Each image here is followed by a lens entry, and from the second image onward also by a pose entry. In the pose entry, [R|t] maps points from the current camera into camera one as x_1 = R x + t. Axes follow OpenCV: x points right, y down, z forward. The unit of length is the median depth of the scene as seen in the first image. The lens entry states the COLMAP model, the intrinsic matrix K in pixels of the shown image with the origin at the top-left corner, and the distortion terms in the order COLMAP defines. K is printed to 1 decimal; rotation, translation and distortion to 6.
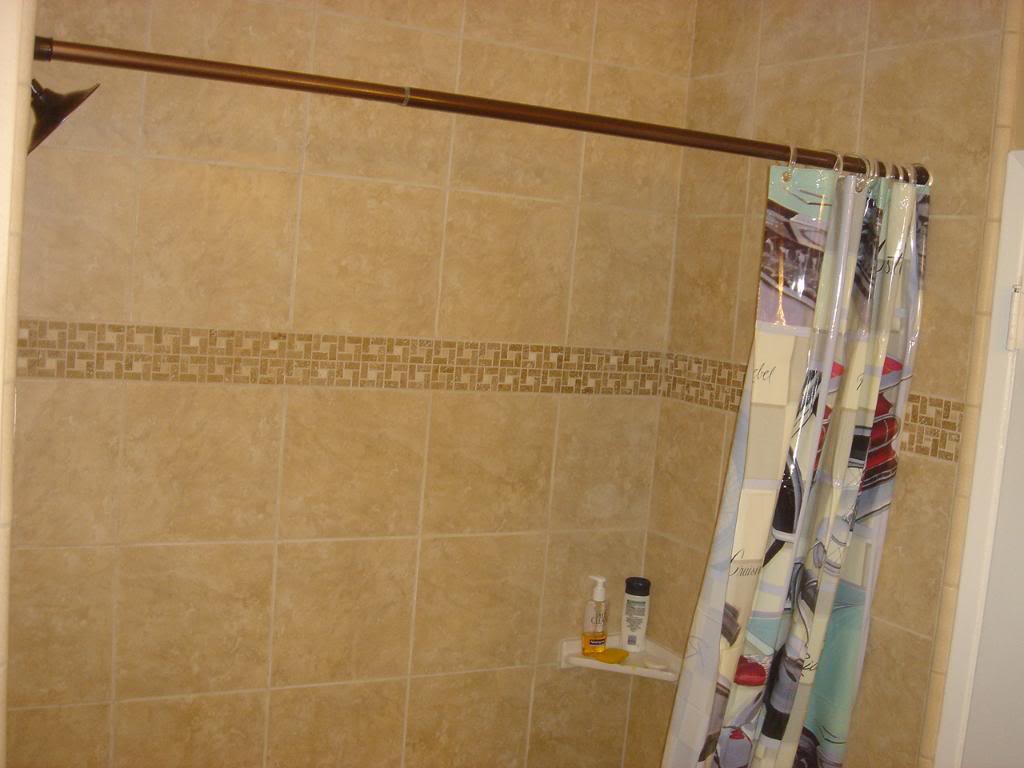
lens RADIAL K [[1155.5, 0, 512.0], [0, 1155.5, 384.0], [0, 0, 1]] dist [-0.164744, 0.115411]
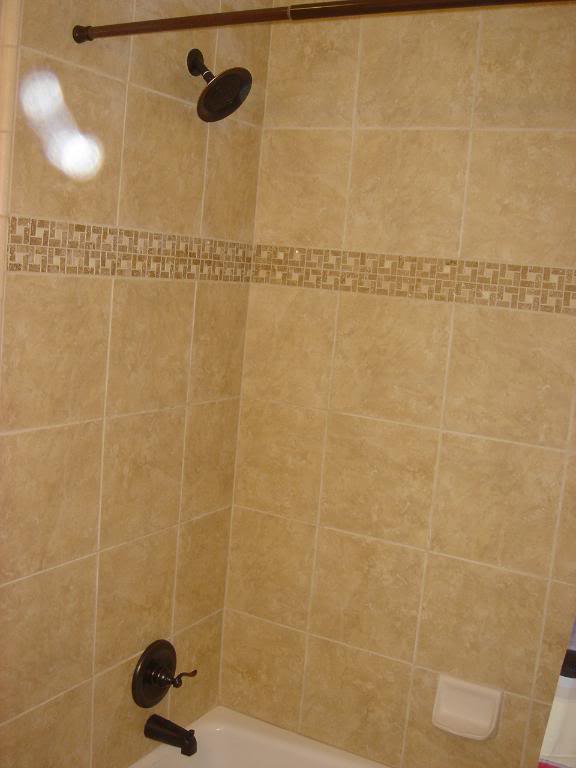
lens RADIAL K [[866.6, 0, 288.0], [0, 866.6, 384.0], [0, 0, 1]] dist [-0.164744, 0.115411]
pose [[0.543546, 0.072094, -0.836278, 0.480195], [-0.119630, 0.992788, 0.007832, 0.101228], [0.830811, 0.095787, 0.548250, 0.351454]]
